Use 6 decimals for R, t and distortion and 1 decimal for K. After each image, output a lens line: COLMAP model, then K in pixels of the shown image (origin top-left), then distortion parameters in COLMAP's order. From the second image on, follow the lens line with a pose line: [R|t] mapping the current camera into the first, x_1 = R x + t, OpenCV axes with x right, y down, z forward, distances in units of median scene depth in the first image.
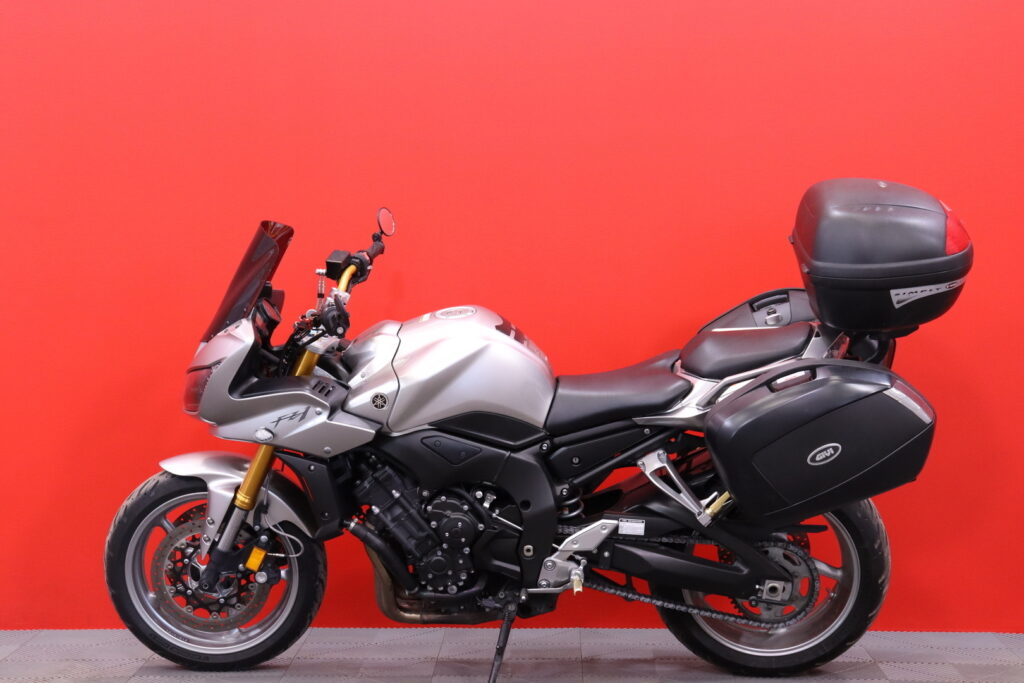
lens RADIAL K [[1857.8, 0, 513.7], [0, 1857.8, 345.0], [0, 0, 1]] dist [0.154047, 0.000000]
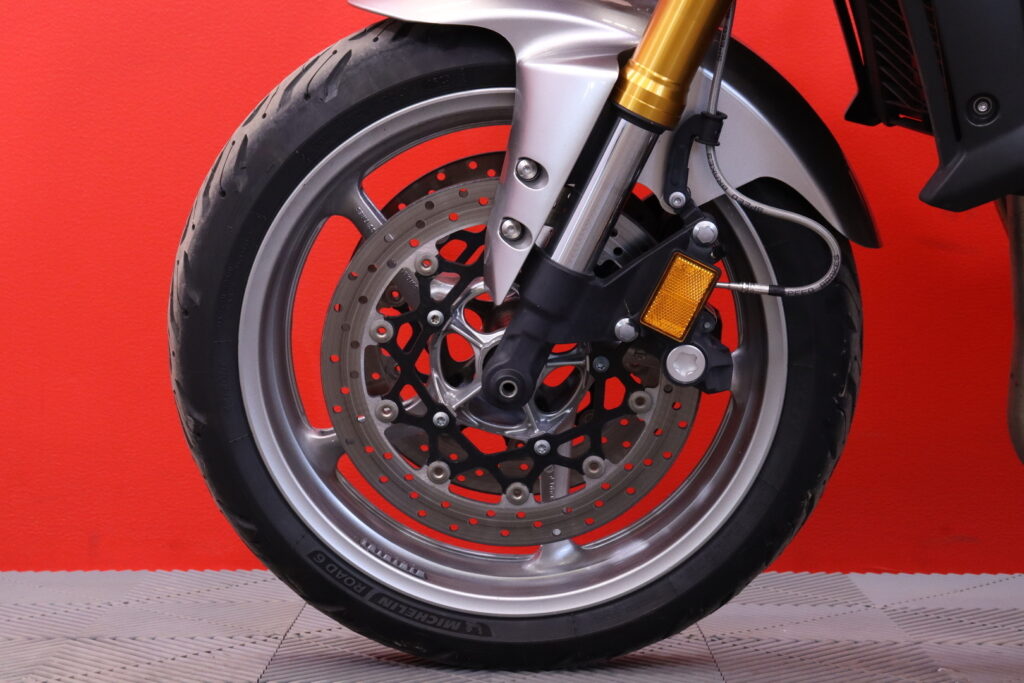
lens RADIAL K [[2024.9, 0, 512.6], [0, 2024.9, 341.7], [0, 0, 1]] dist [0.080428, 0.000000]
pose [[0.999871, 0.002374, 0.015905, -0.169703], [-0.002289, 0.999983, -0.005378, 0.123139], [-0.015918, 0.005341, 0.999859, 0.670059]]
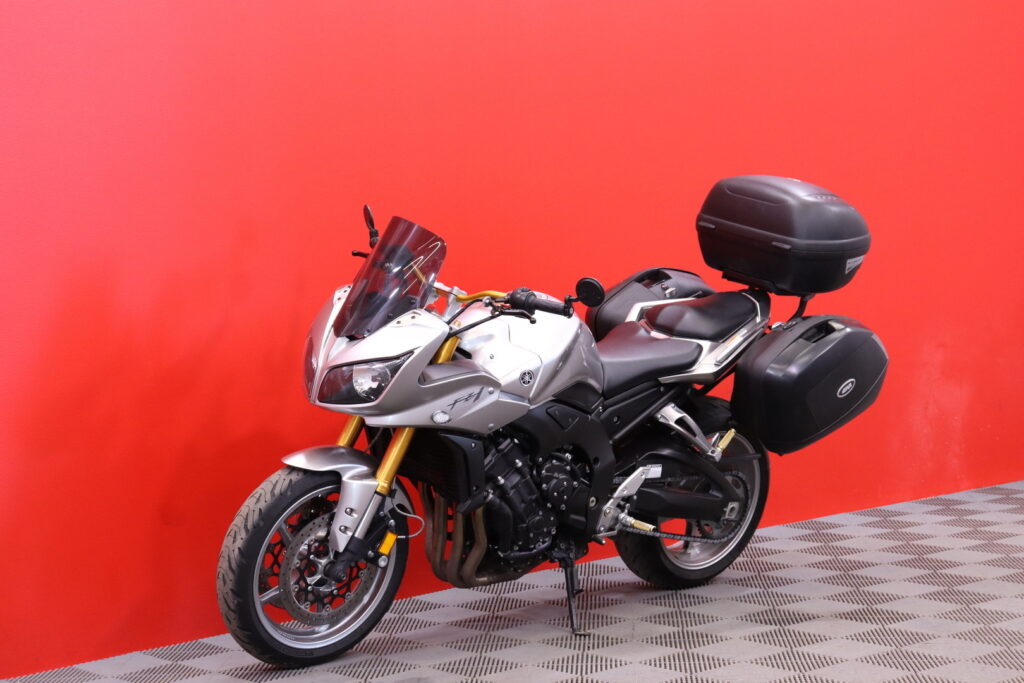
lens RADIAL K [[1930.5, 0, 513.0], [0, 1930.5, 343.7], [0, 0, 1]] dist [0.135126, 0.000000]
pose [[0.725249, -0.061730, 0.685714, -0.813876], [0.068872, 0.997481, 0.016954, -0.009127], [-0.685034, 0.034931, 0.727673, 0.167398]]
